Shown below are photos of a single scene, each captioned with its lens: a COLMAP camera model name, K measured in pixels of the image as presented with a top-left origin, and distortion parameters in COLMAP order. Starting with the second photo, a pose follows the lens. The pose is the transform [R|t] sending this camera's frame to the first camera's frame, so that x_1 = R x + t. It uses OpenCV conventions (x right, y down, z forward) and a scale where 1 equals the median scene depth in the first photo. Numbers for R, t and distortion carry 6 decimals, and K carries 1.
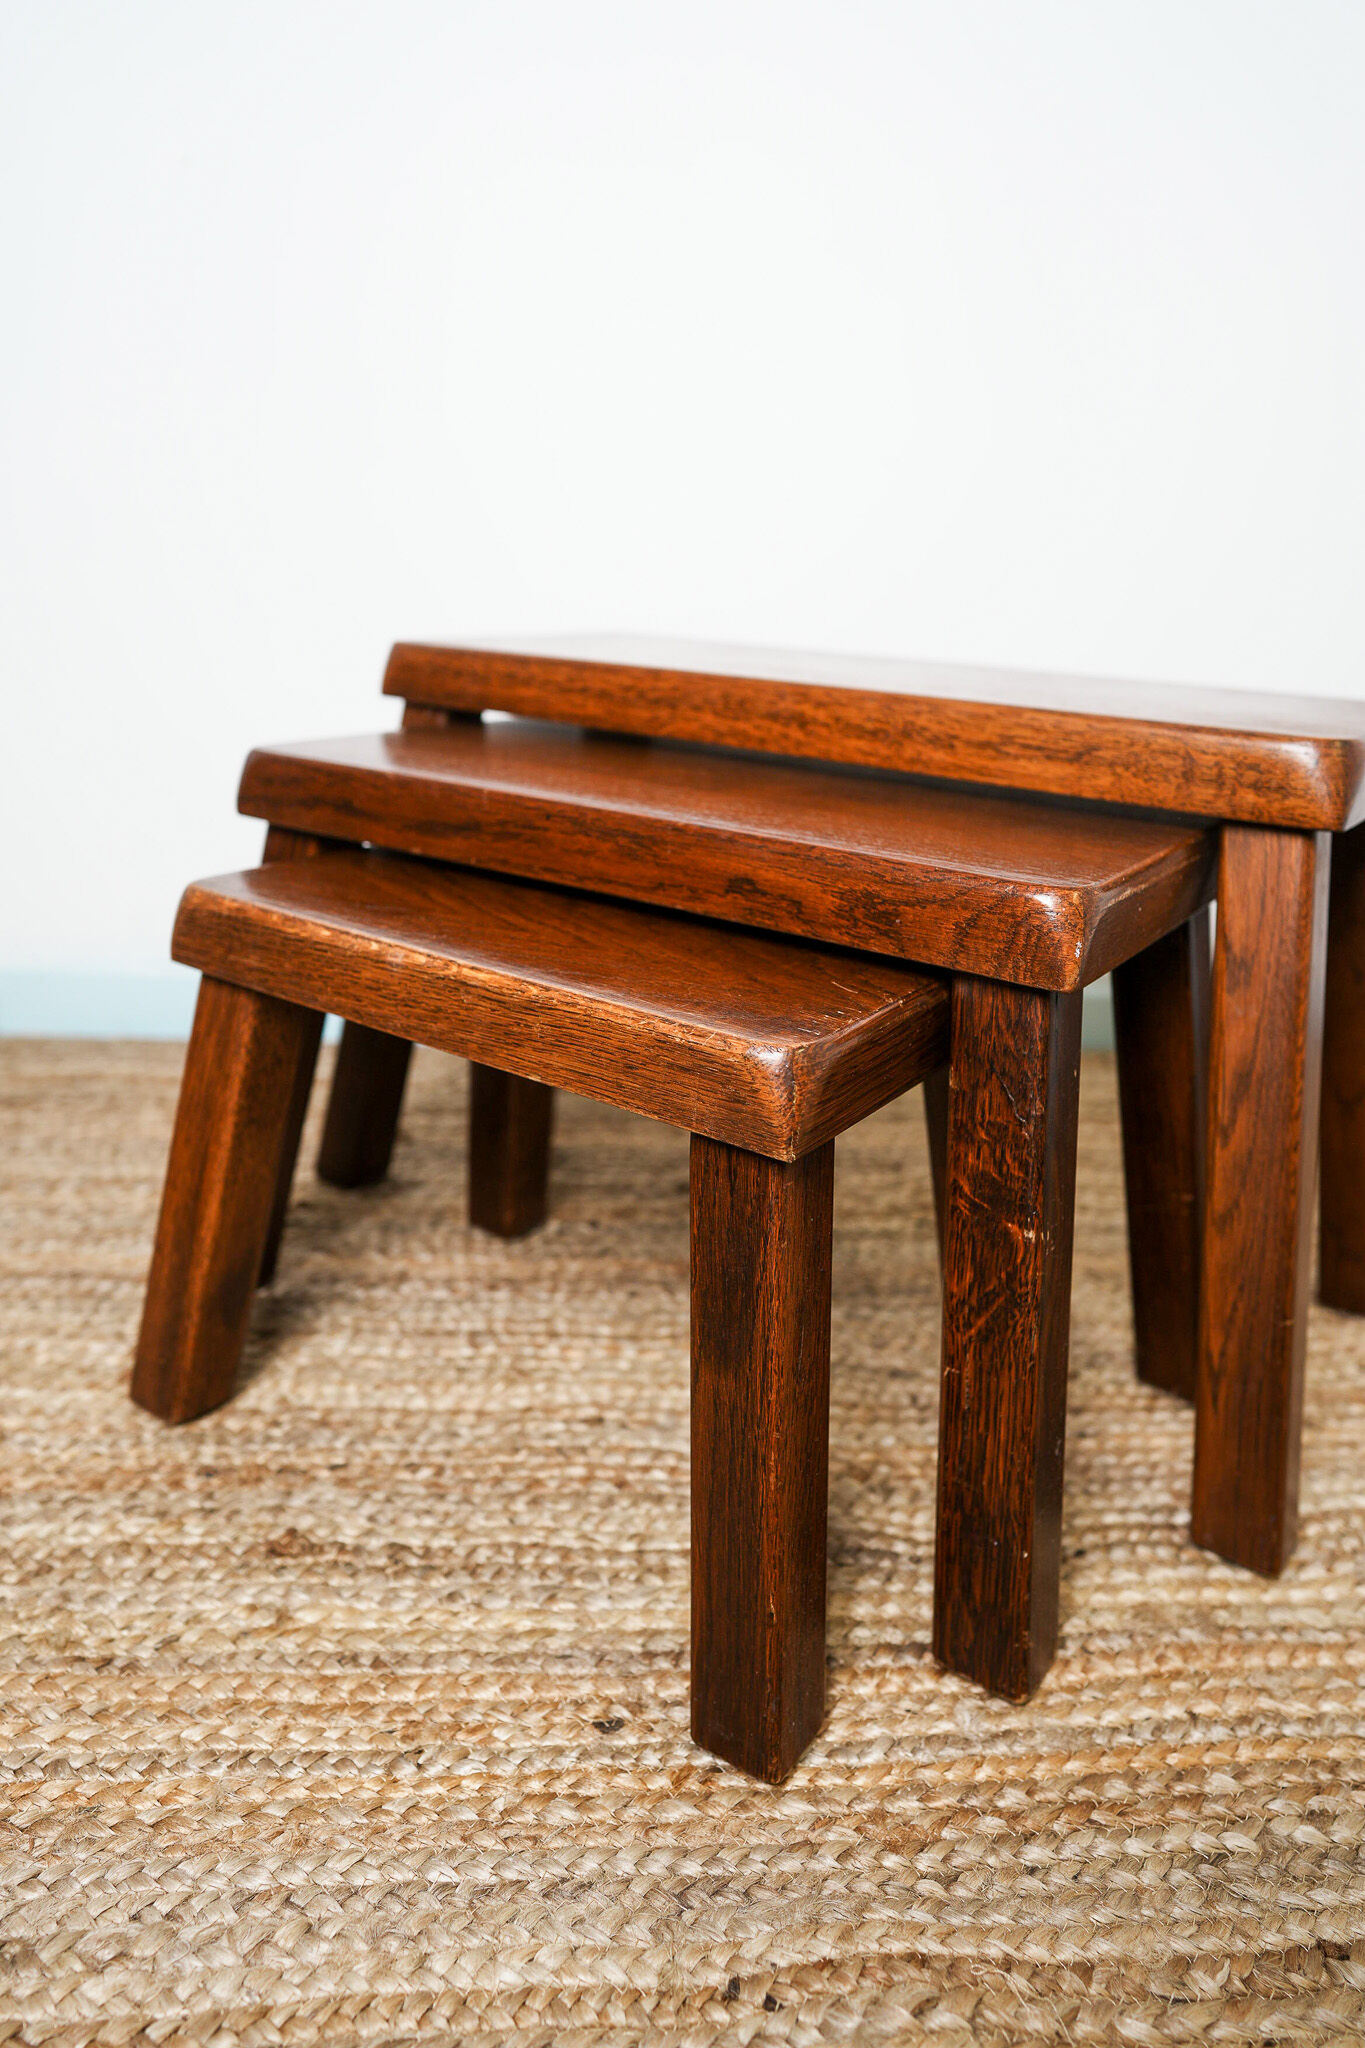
lens RADIAL K [[1375.0, 0, 673.9], [0, 1375.0, 1028.8], [0, 0, 1]] dist [-0.035461, 0.053021]
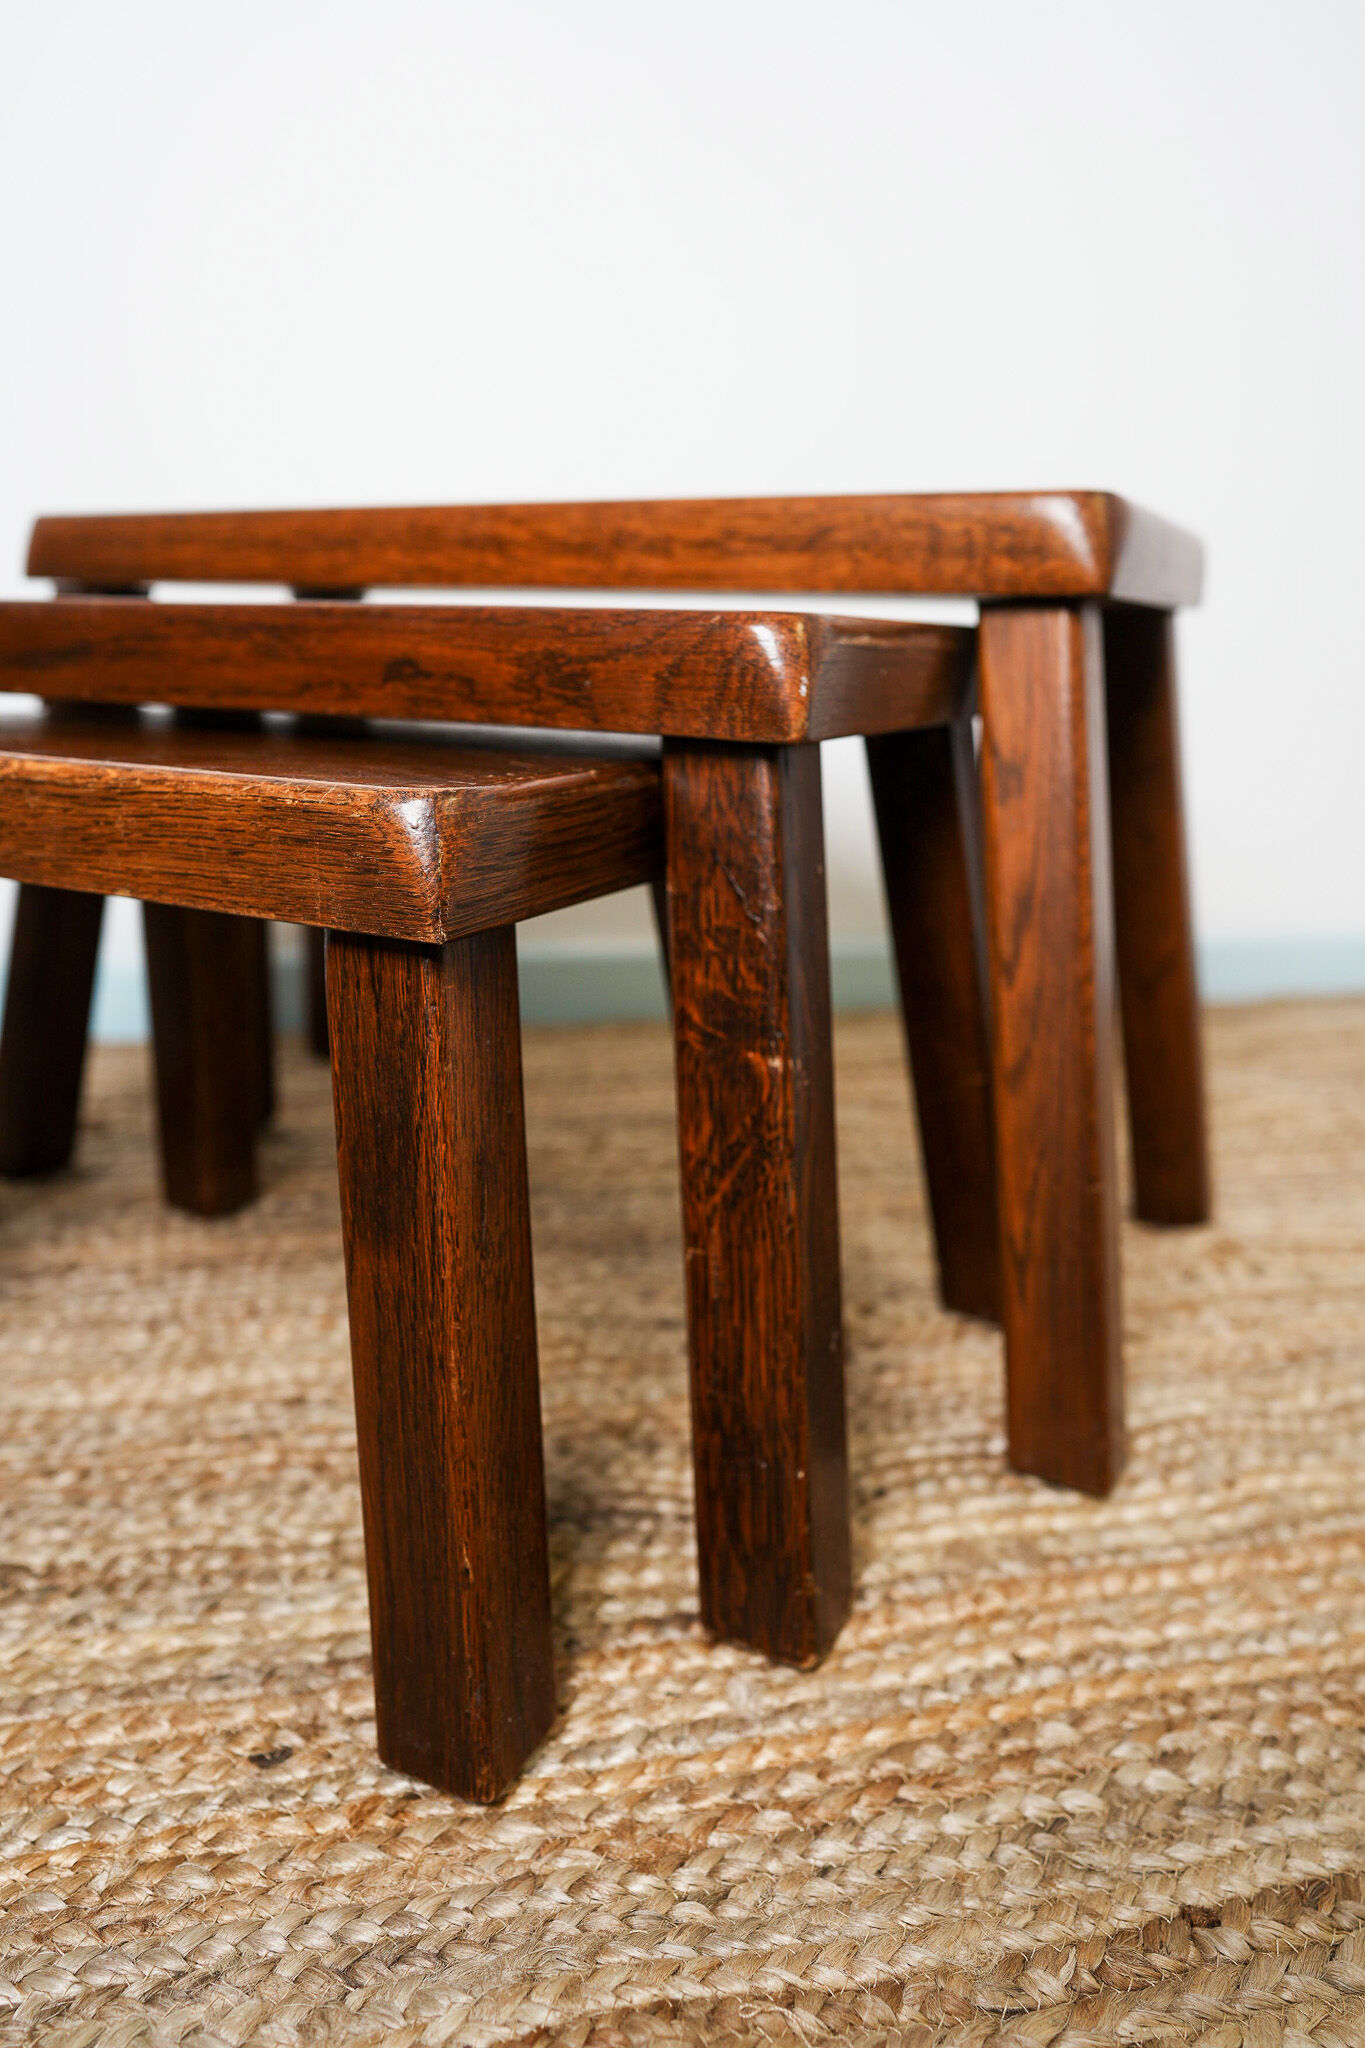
lens RADIAL K [[1391.0, 0, 674.3], [0, 1391.0, 1028.6], [0, 0, 1]] dist [-0.032194, 0.051053]
pose [[0.990023, -0.055204, 0.129639, 0.089700], [0.062121, 0.996819, -0.049930, 0.154208], [-0.126471, 0.057485, 0.990303, 0.187676]]
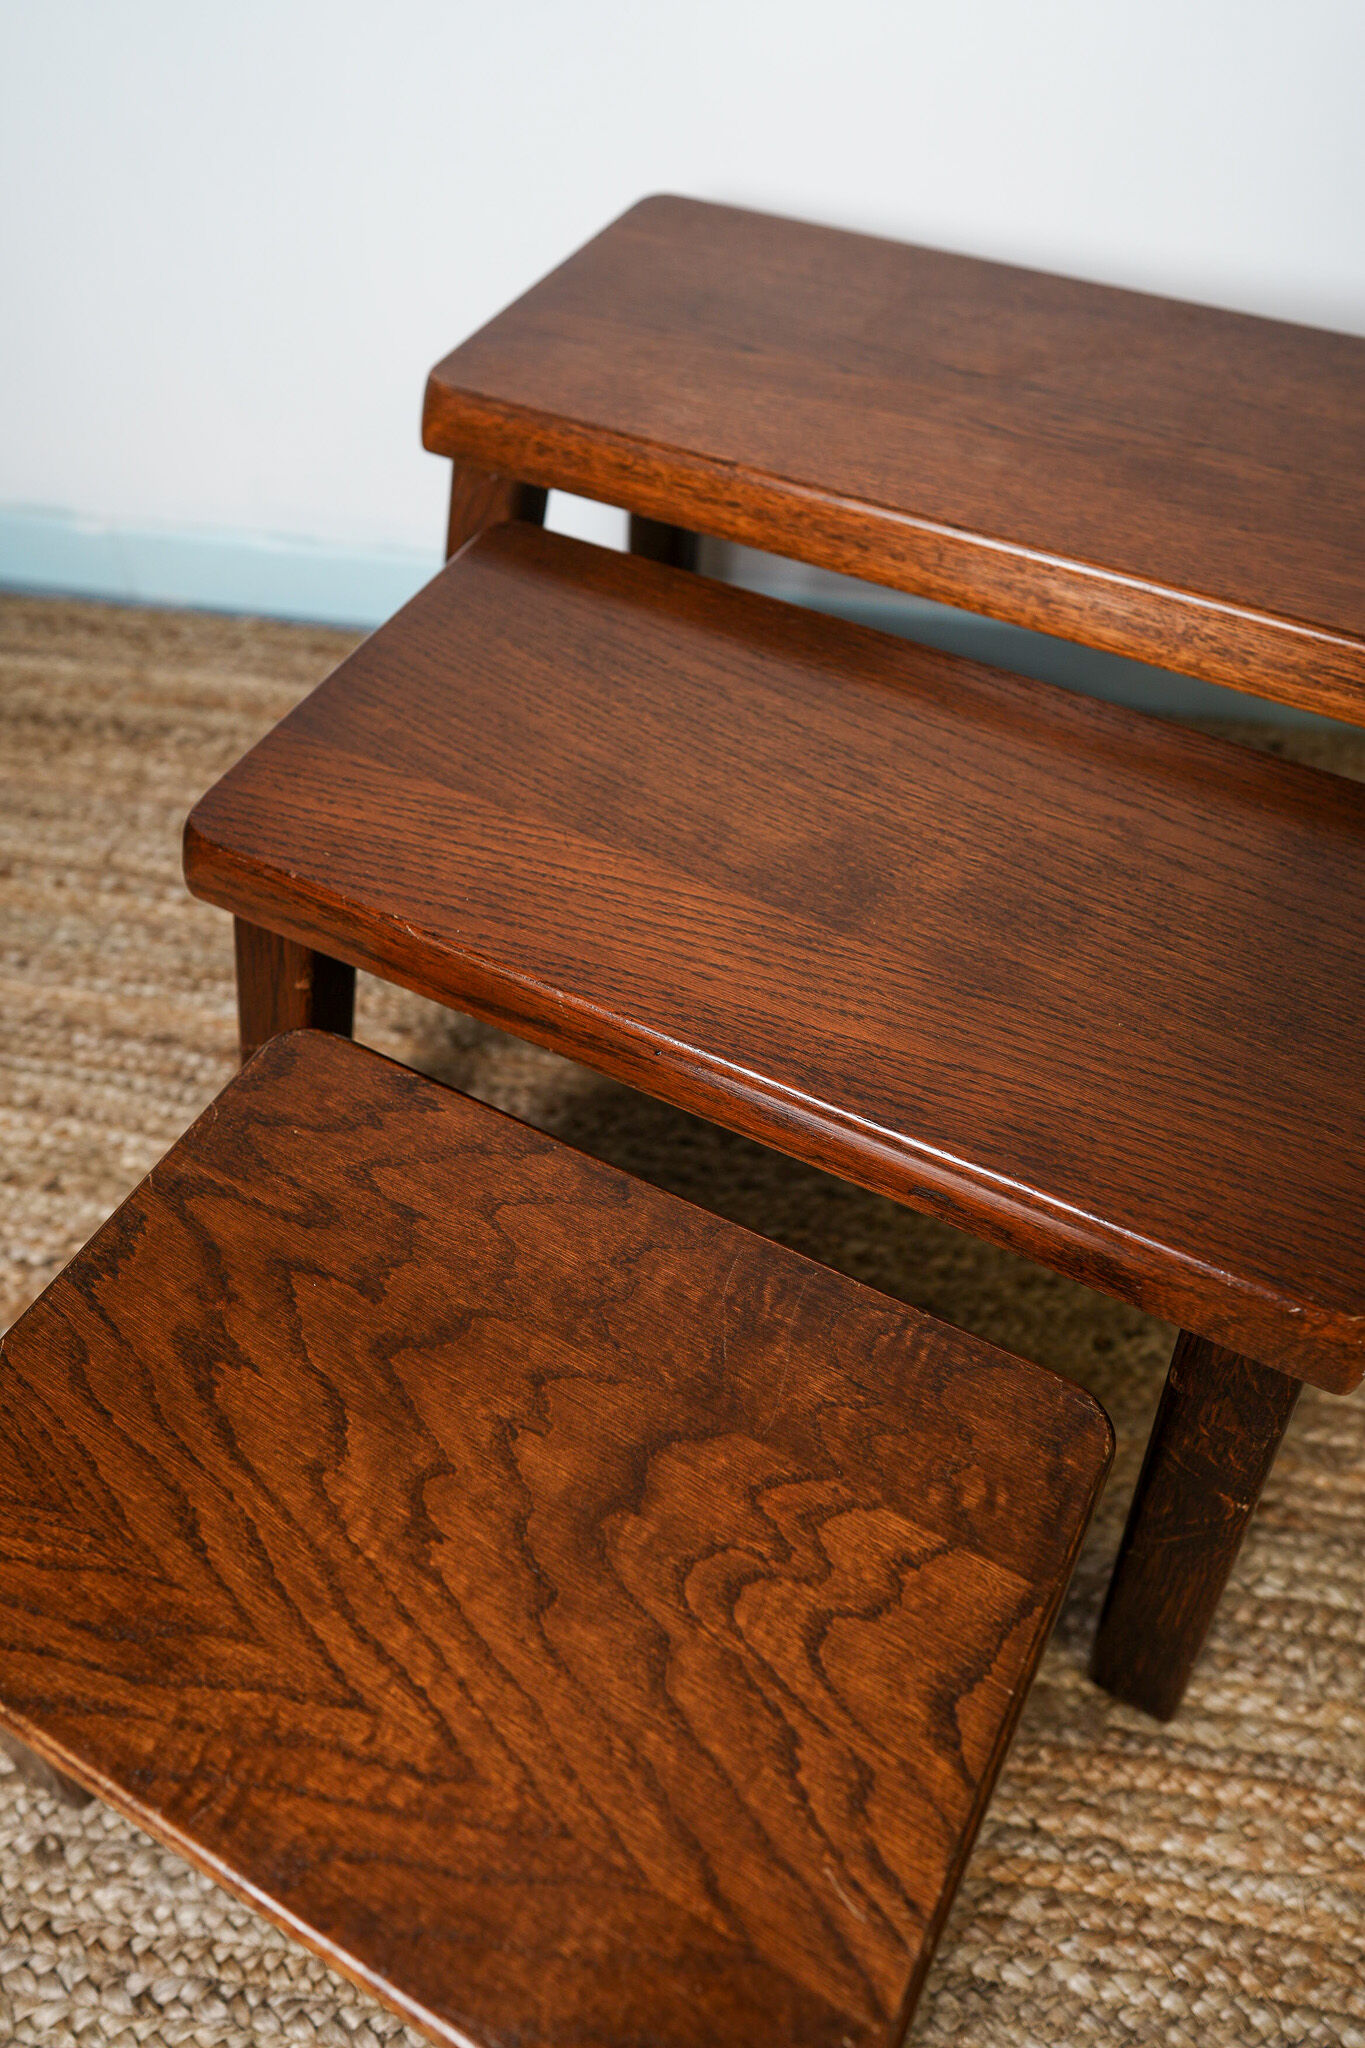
lens RADIAL K [[1391.0, 0, 674.3], [0, 1391.0, 1028.6], [0, 0, 1]] dist [-0.032194, 0.051053]
pose [[0.969291, 0.156411, -0.189763, 0.203903], [-0.027867, 0.836551, 0.547180, -0.621167], [0.244331, -0.525089, 0.815220, 0.349817]]
